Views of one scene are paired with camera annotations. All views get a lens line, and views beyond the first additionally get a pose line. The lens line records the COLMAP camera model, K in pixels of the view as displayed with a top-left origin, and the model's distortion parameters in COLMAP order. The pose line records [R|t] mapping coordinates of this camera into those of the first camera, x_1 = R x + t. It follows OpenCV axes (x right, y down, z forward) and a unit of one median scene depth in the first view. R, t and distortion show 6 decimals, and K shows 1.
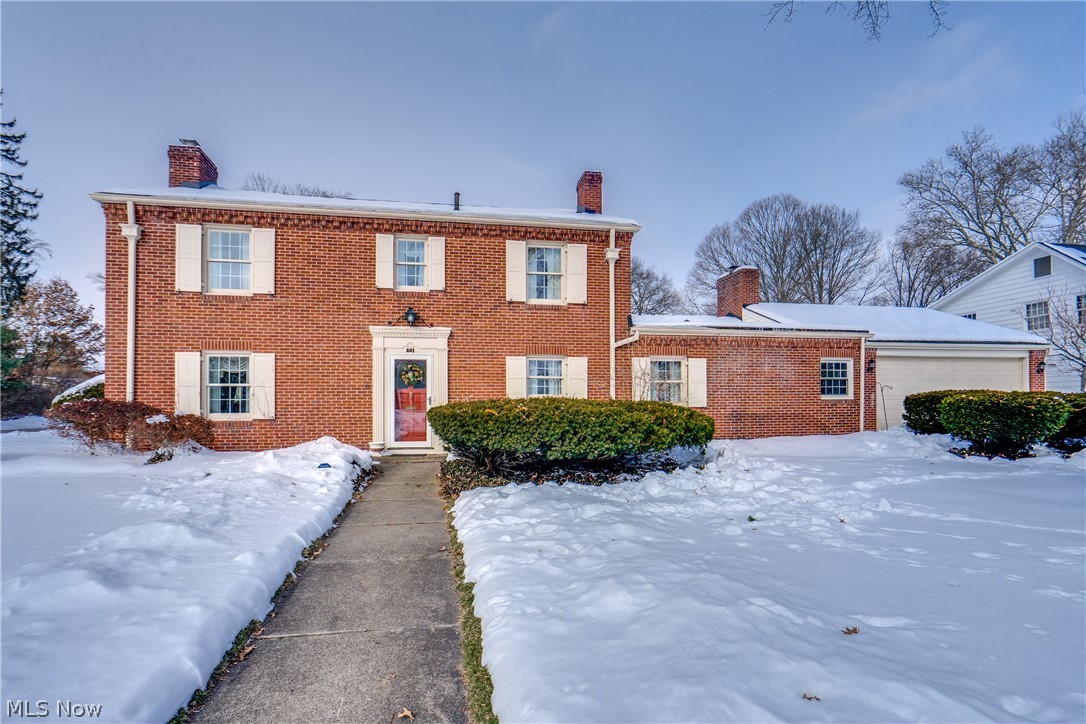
lens RADIAL K [[502.2, 0, 523.7], [0, 502.2, 397.9], [0, 0, 1]] dist [-0.003540, 0.000399]
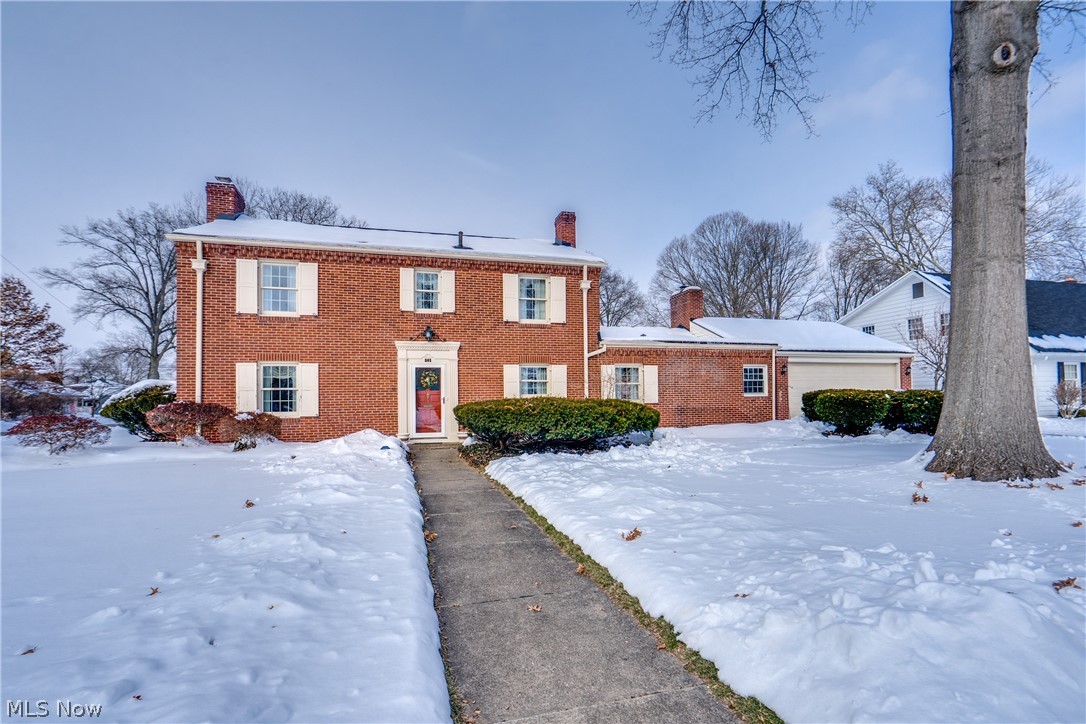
lens RADIAL K [[502.2, 0, 550.0], [0, 502.2, 388.8], [0, 0, 1]] dist [-0.003540, 0.000399]
pose [[0.993803, -0.006872, 0.110943, -0.057439], [0.008487, 0.999865, -0.014085, -0.003112], [-0.110831, 0.014939, 0.993727, -0.263276]]
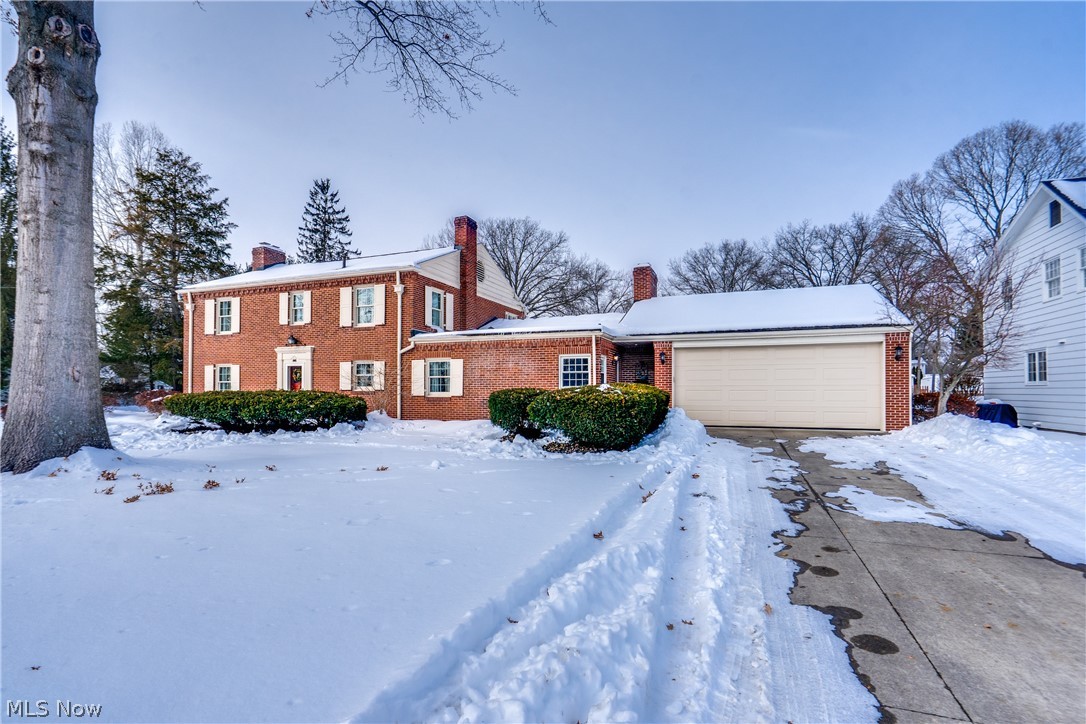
lens RADIAL K [[502.2, 0, 555.1], [0, 502.2, 371.6], [0, 0, 1]] dist [-0.003540, 0.000399]
pose [[0.865149, -0.014964, -0.501291, 1.270863], [0.000889, 0.999599, -0.028305, -0.009232], [0.501514, 0.024042, 0.864816, -0.005776]]
